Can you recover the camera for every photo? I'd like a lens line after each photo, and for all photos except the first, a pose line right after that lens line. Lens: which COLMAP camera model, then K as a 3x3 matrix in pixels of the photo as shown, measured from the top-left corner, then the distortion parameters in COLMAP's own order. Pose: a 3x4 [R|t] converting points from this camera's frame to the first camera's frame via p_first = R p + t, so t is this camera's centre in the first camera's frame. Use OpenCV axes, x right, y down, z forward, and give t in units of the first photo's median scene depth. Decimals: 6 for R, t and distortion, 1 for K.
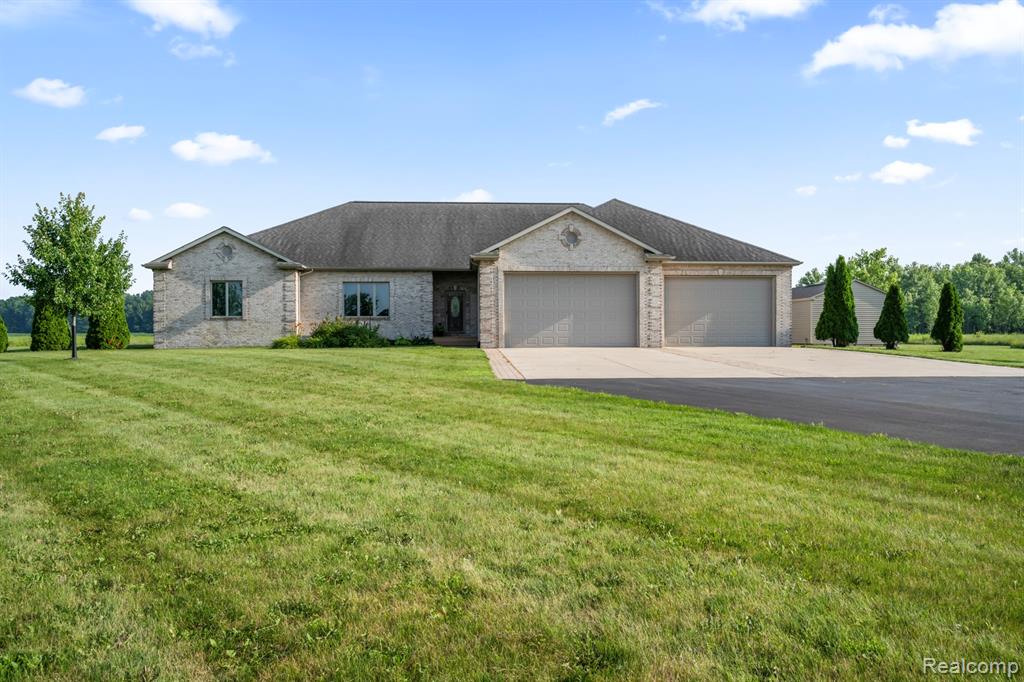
lens RADIAL K [[805.8, 0, 512.0], [0, 805.8, 341.0], [0, 0, 1]] dist [0.002288, 0.000308]
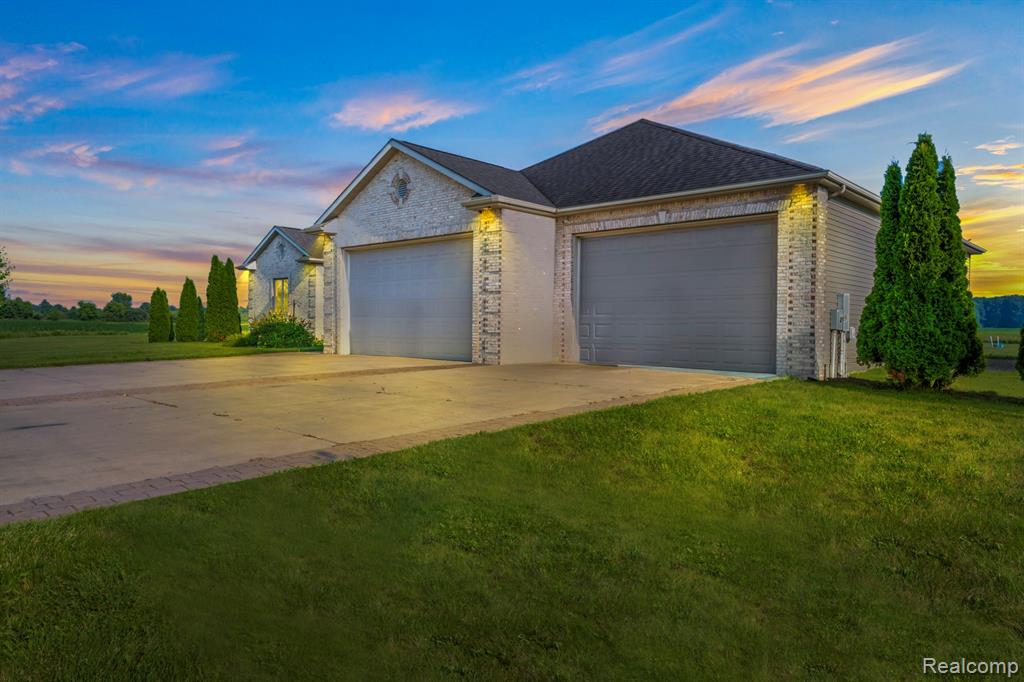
lens RADIAL K [[655.8, 0, 512.0], [0, 655.8, 341.0], [0, 0, 1]] dist [-0.000458, 0.000132]
pose [[0.691425, 0.025370, -0.722002, 0.517630], [-0.015676, 0.999675, 0.020115, -0.017121], [0.722278, -0.002589, 0.691598, 0.694423]]
